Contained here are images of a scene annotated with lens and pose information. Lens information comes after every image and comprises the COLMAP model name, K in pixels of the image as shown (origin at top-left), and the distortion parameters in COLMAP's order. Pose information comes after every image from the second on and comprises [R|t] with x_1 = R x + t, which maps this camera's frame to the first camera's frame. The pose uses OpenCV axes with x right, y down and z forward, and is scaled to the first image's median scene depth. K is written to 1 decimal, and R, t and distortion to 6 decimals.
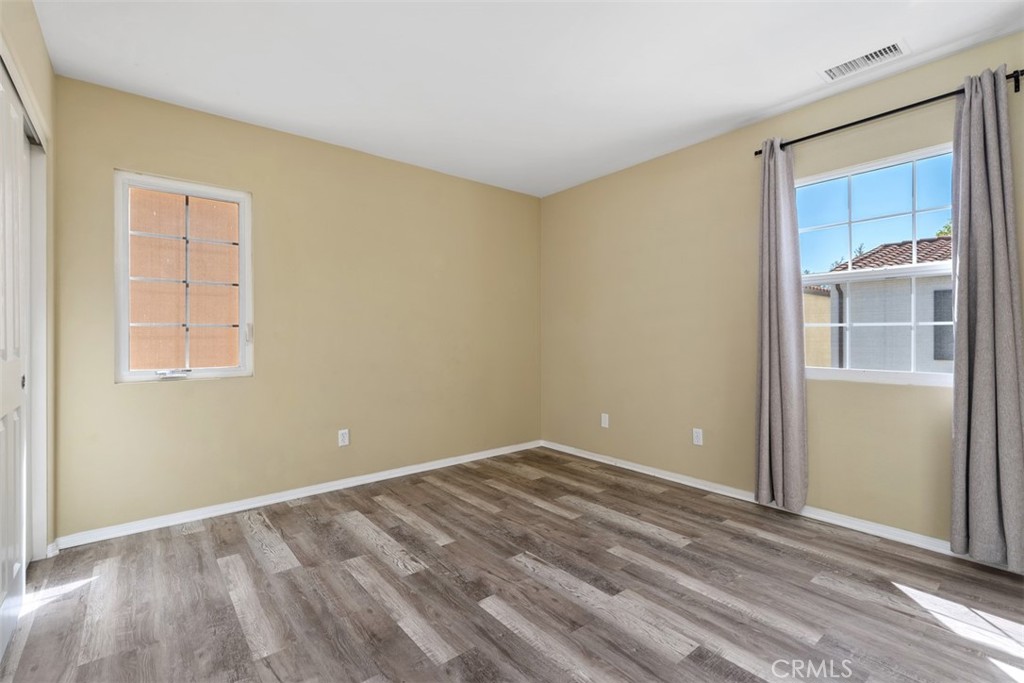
lens RADIAL K [[463.8, 0, 508.3], [0, 463.8, 343.4], [0, 0, 1]] dist [0.006090, -0.000079]
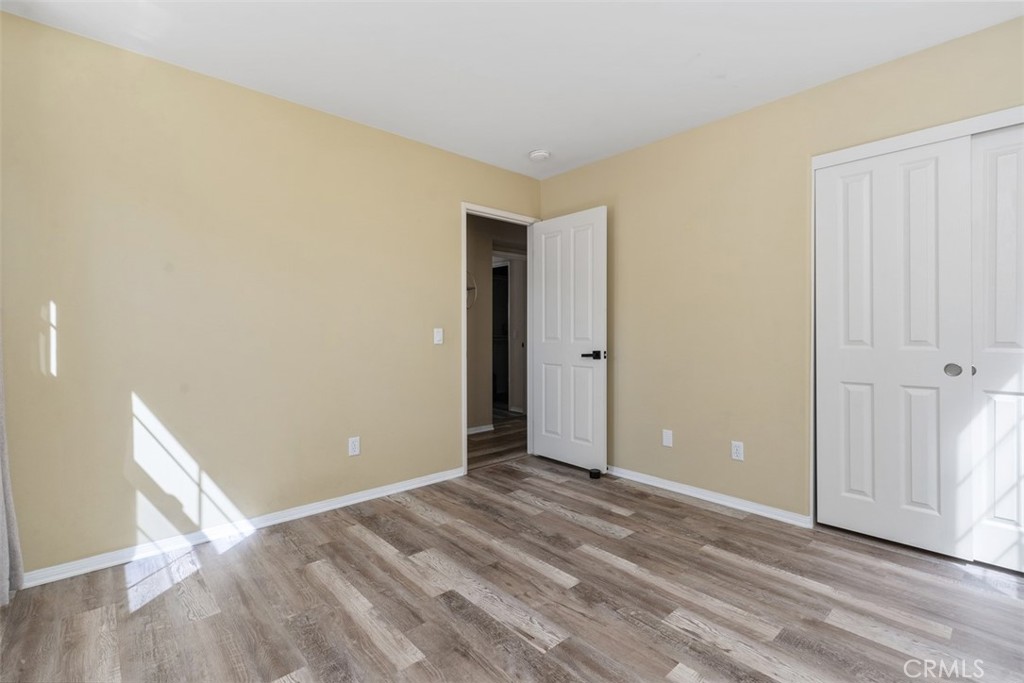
lens RADIAL K [[463.8, 0, 508.3], [0, 463.8, 343.4], [0, 0, 1]] dist [0.006090, -0.000079]
pose [[-0.998634, 0.008084, -0.051625, 0.147264], [0.006201, 0.999313, 0.036531, -0.032478], [0.051885, 0.036161, -0.997998, 1.978755]]
